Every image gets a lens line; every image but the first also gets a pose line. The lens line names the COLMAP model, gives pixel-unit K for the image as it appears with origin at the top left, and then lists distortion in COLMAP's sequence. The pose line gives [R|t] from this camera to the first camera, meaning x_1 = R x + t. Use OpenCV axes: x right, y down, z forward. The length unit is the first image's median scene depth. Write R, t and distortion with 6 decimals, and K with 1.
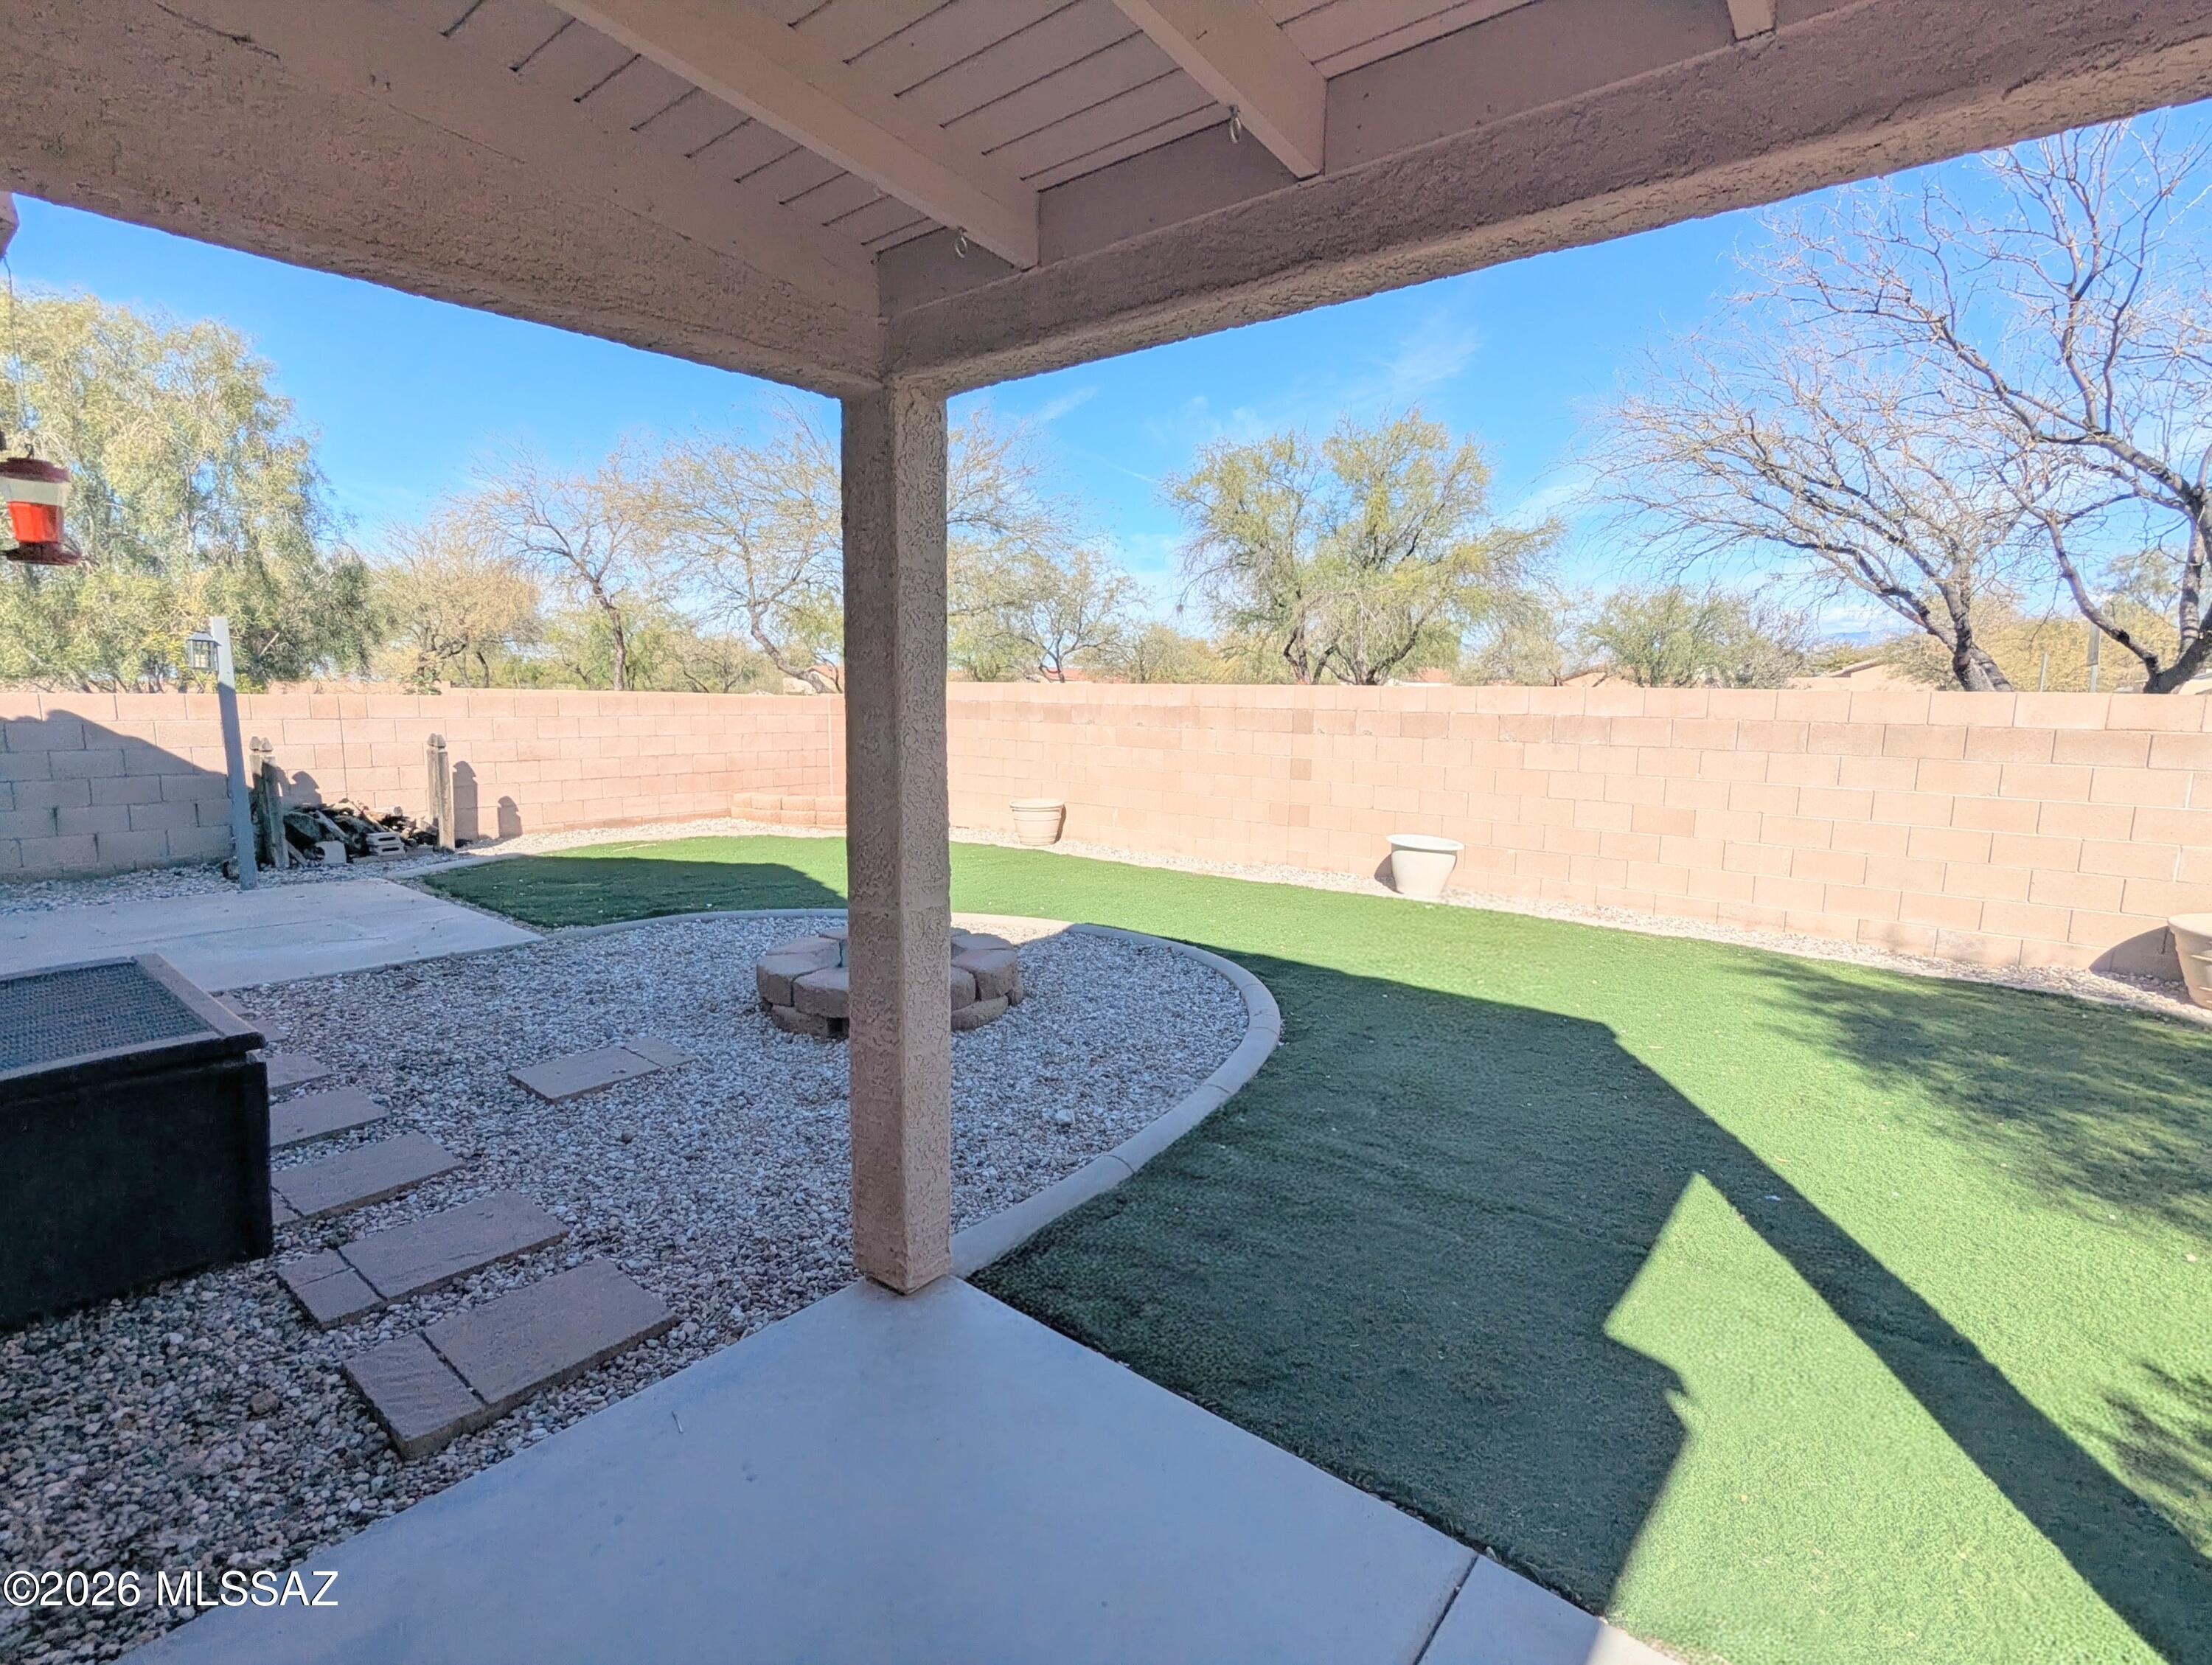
lens RADIAL K [[1046.7, 0, 1106.0], [0, 1046.7, 832.5], [0, 0, 1]] dist [-0.001189, -0.000774]
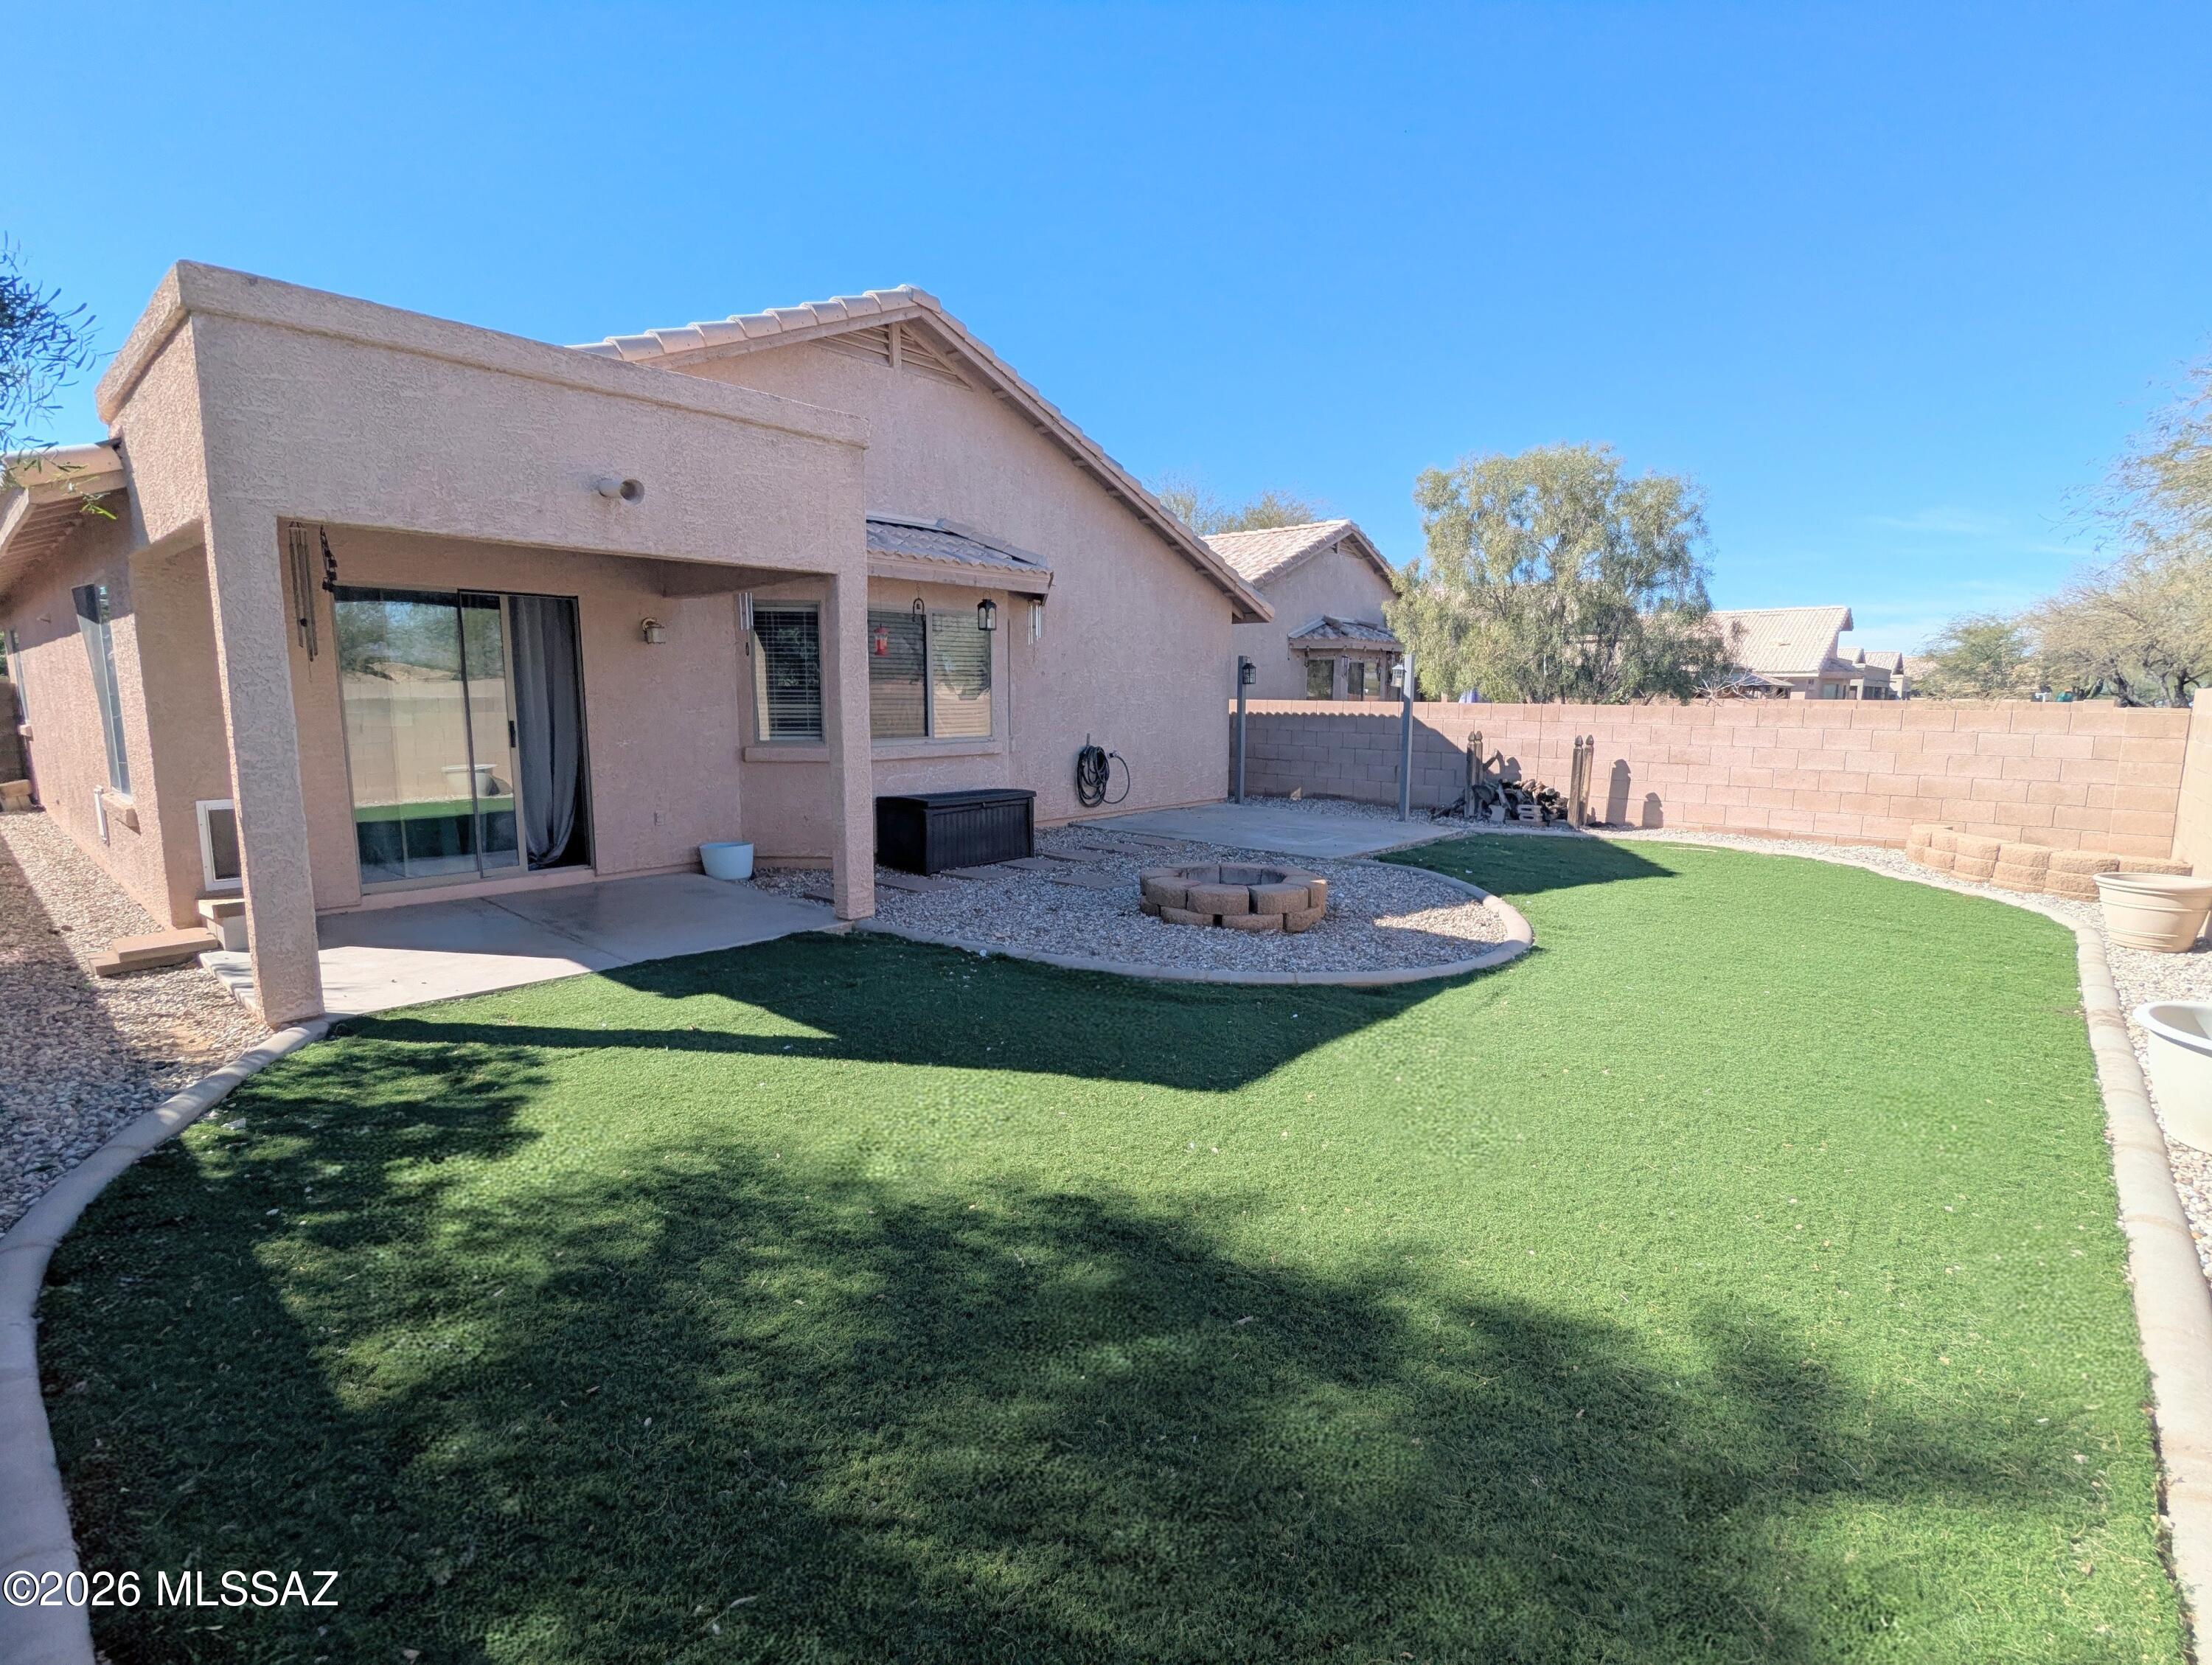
lens RADIAL K [[1046.7, 0, 1106.0], [0, 1046.7, 832.5], [0, 0, 1]] dist [-0.001189, -0.000774]
pose [[-0.032726, 0.119610, -0.992281, 1.259630], [-0.146844, 0.981464, 0.123149, -0.094666], [0.988618, 0.149741, -0.014555, 0.908389]]
